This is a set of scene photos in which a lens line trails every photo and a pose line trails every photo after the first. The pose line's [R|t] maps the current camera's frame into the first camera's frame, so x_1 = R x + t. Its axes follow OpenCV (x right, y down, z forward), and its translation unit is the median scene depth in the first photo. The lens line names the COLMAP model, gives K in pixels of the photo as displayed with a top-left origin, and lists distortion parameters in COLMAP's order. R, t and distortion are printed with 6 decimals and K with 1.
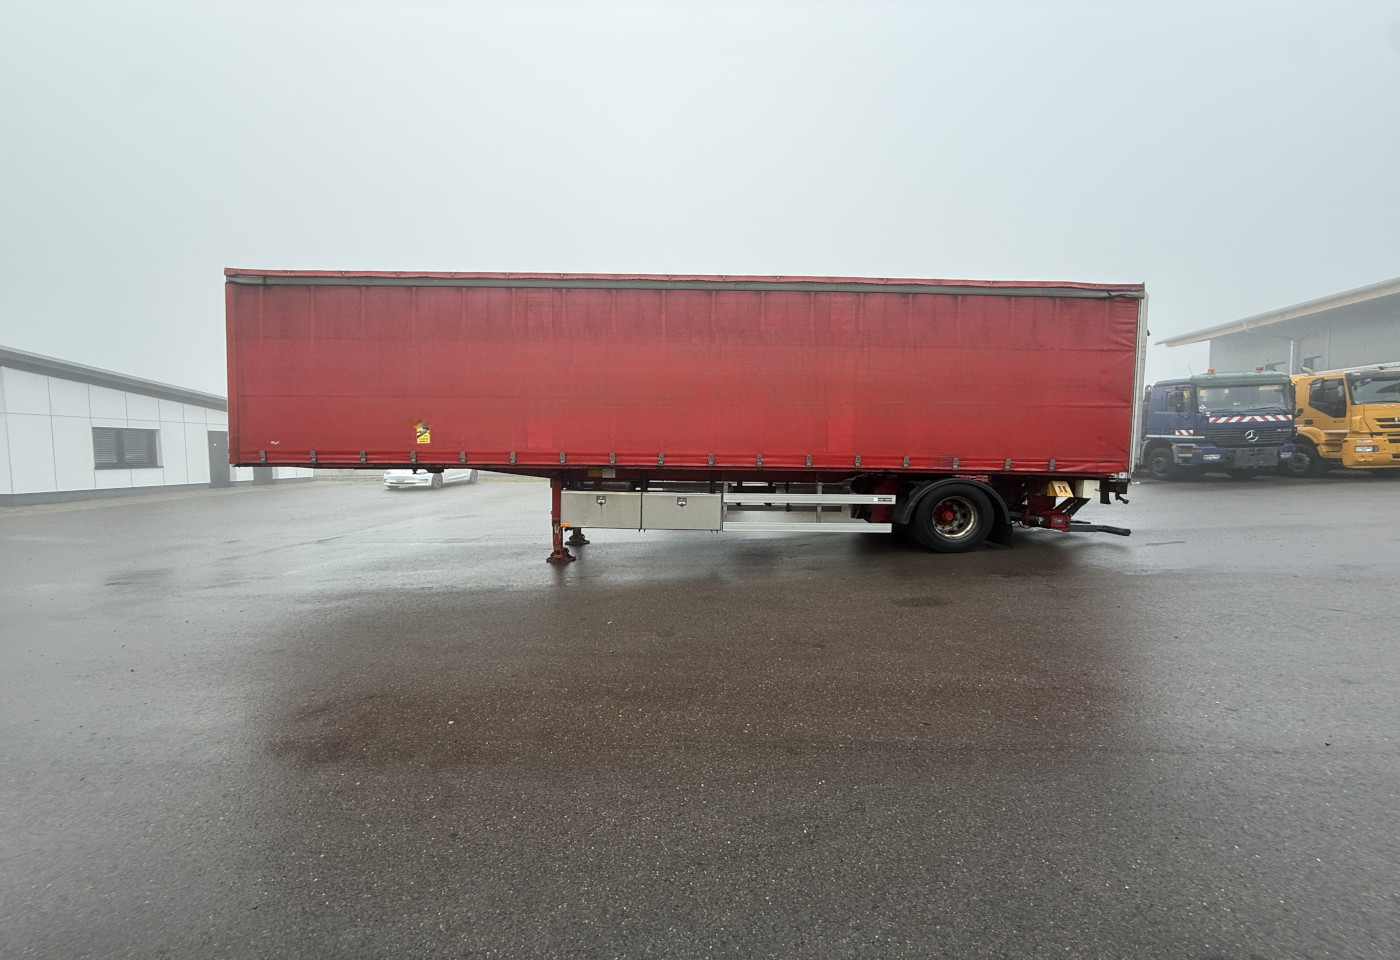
lens RADIAL K [[522.5, 0, 816.0], [0, 522.5, 477.4], [0, 0, 1]] dist [0.000749, 0.000058]
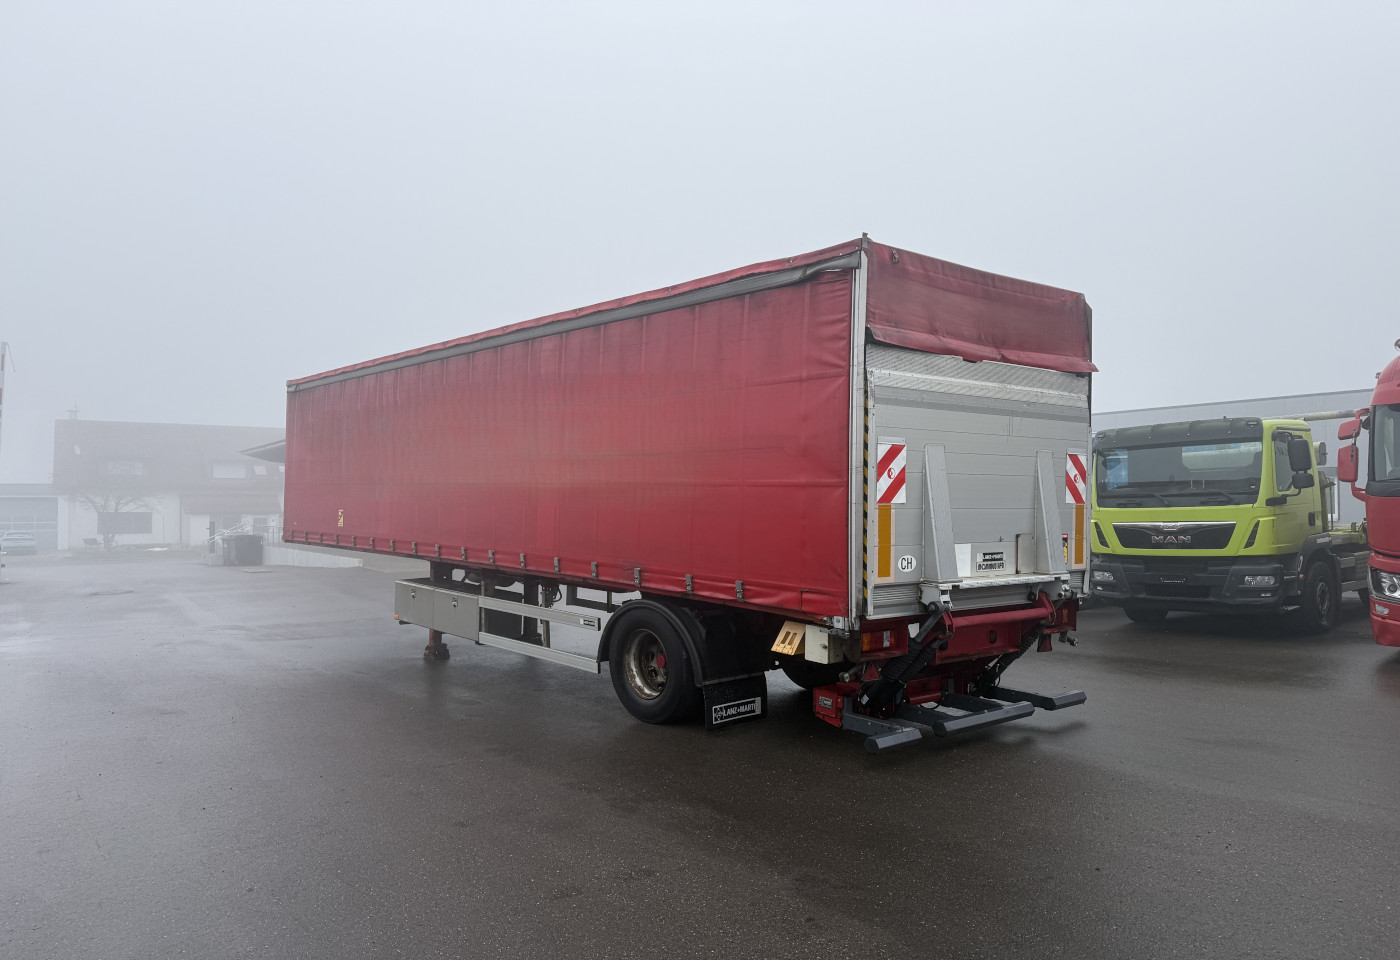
lens RADIAL K [[984.8, 0, 620.7], [0, 984.8, 483.0], [0, 0, 1]] dist [0.114738, -0.001426]
pose [[0.597064, -0.015021, -0.802053, 1.227938], [-0.044535, 0.997662, -0.051837, -0.077686], [0.800956, 0.066669, 0.594999, 0.263560]]
